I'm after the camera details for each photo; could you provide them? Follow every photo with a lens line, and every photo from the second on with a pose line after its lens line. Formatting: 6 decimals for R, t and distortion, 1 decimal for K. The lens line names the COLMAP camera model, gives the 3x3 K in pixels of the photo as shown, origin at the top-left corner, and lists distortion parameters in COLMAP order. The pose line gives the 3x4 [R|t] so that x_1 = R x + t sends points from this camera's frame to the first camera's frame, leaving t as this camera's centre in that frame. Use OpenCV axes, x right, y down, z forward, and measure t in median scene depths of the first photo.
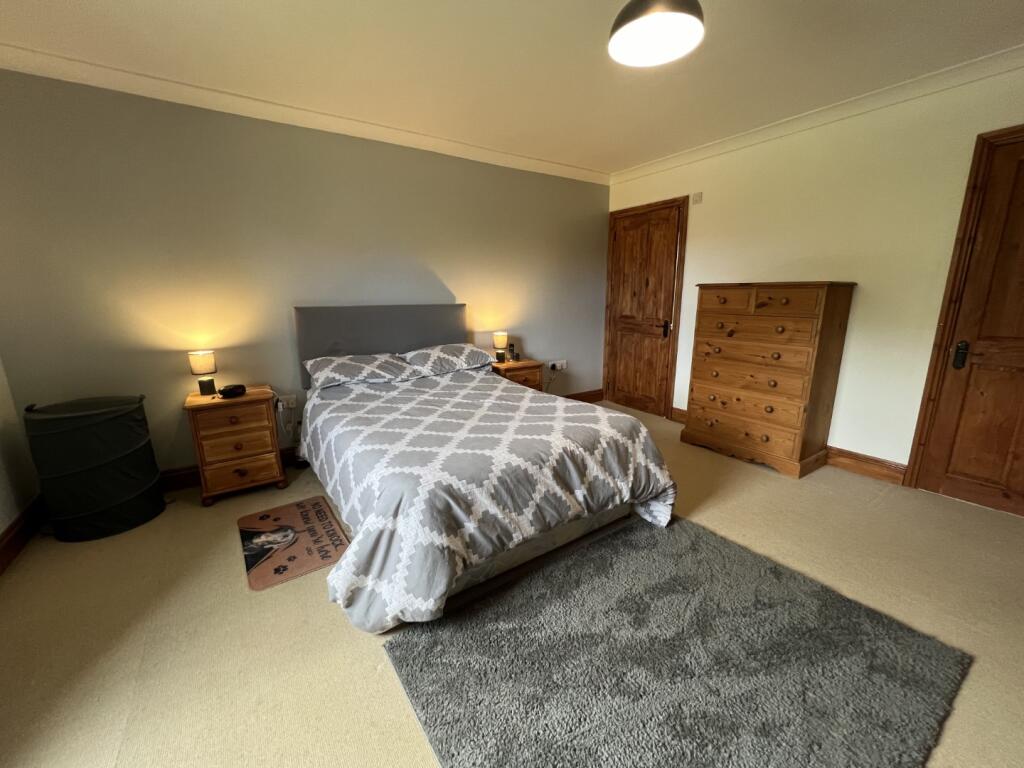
lens RADIAL K [[409.2, 0, 509.1], [0, 409.2, 383.1], [0, 0, 1]] dist [-0.002270, -0.000131]
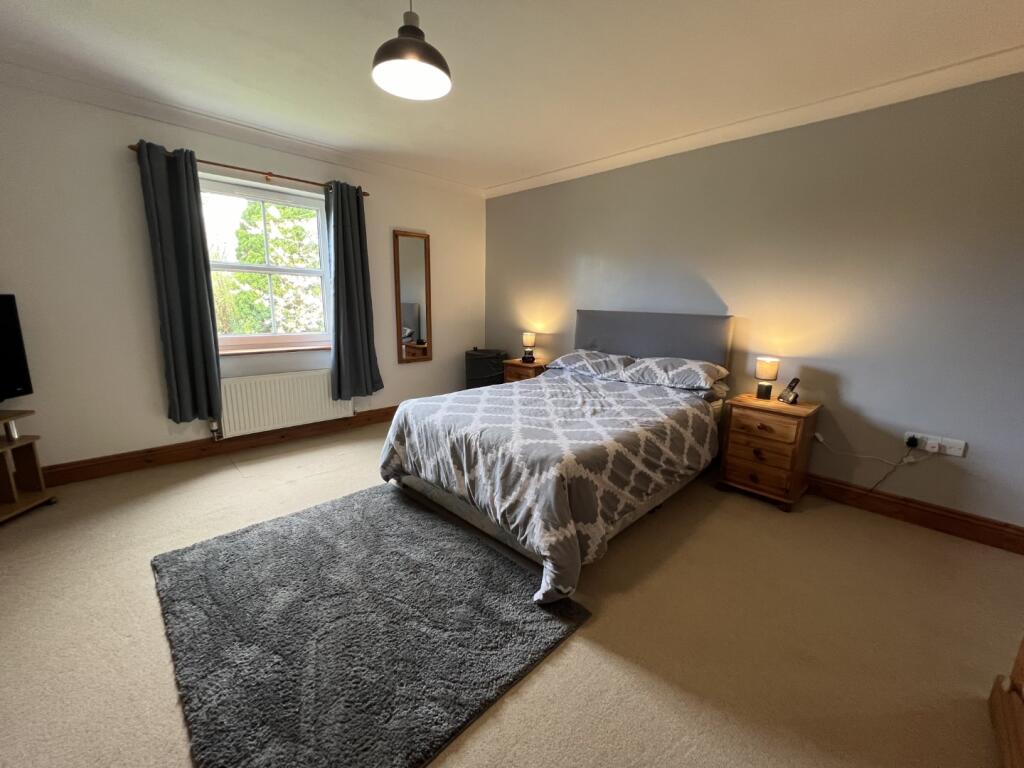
lens RADIAL K [[409.2, 0, 509.3], [0, 409.2, 380.9], [0, 0, 1]] dist [-0.002270, -0.000131]
pose [[0.180918, 0.197647, -0.963434, 0.783444], [-0.234027, 0.960113, 0.153019, -0.115007], [0.955249, 0.197785, 0.219956, 0.541241]]
